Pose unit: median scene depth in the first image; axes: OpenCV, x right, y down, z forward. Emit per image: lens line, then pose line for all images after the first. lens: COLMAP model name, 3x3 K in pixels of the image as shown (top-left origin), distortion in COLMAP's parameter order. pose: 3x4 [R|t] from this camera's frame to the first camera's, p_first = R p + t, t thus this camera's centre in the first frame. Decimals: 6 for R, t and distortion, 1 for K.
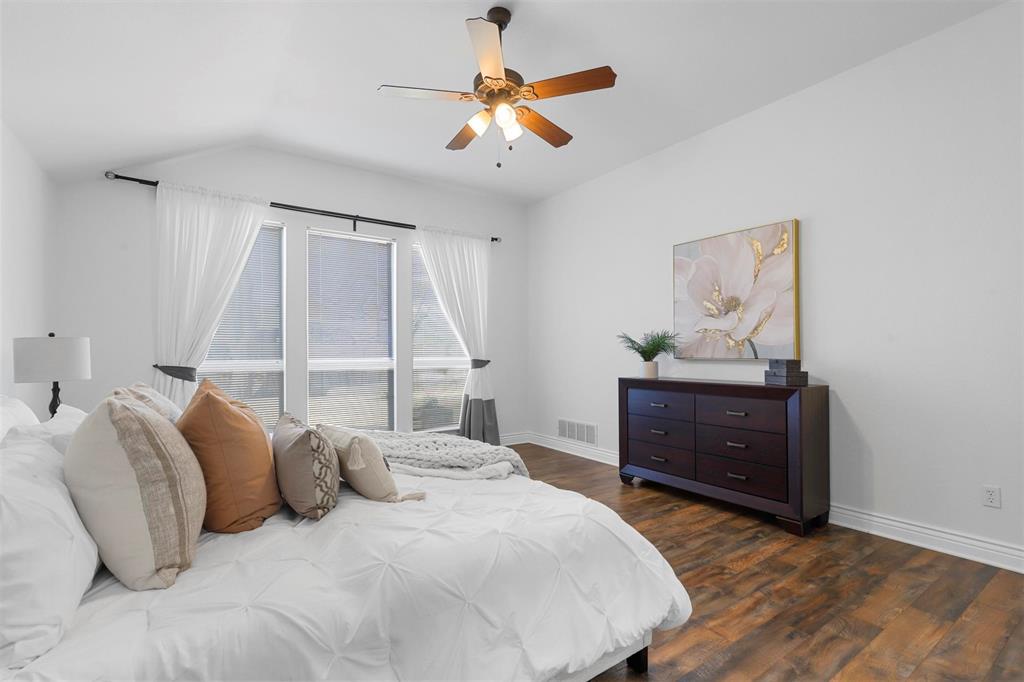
lens RADIAL K [[464.0, 0, 514.6], [0, 464.0, 347.6], [0, 0, 1]] dist [0.000017, -0.000744]
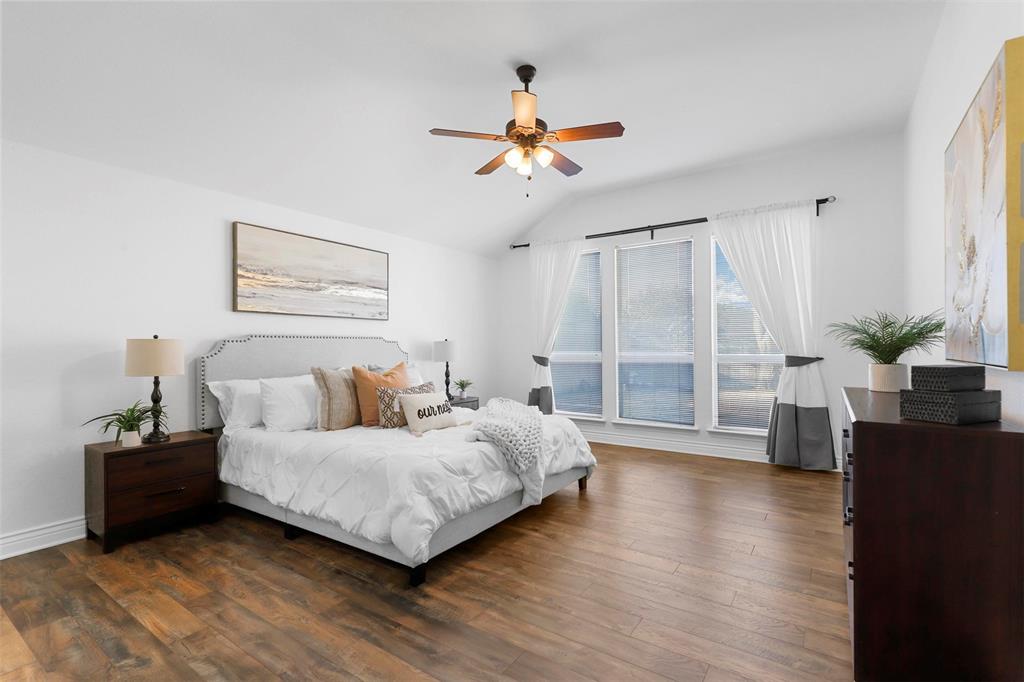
lens RADIAL K [[464.0, 0, 511.6], [0, 464.0, 342.8], [0, 0, 1]] dist [0.000017, -0.000744]
pose [[0.353499, -0.007513, -0.935405, 0.658806], [0.012476, 0.999917, -0.003316, -0.001163], [0.935352, -0.010497, 0.353563, 0.318432]]
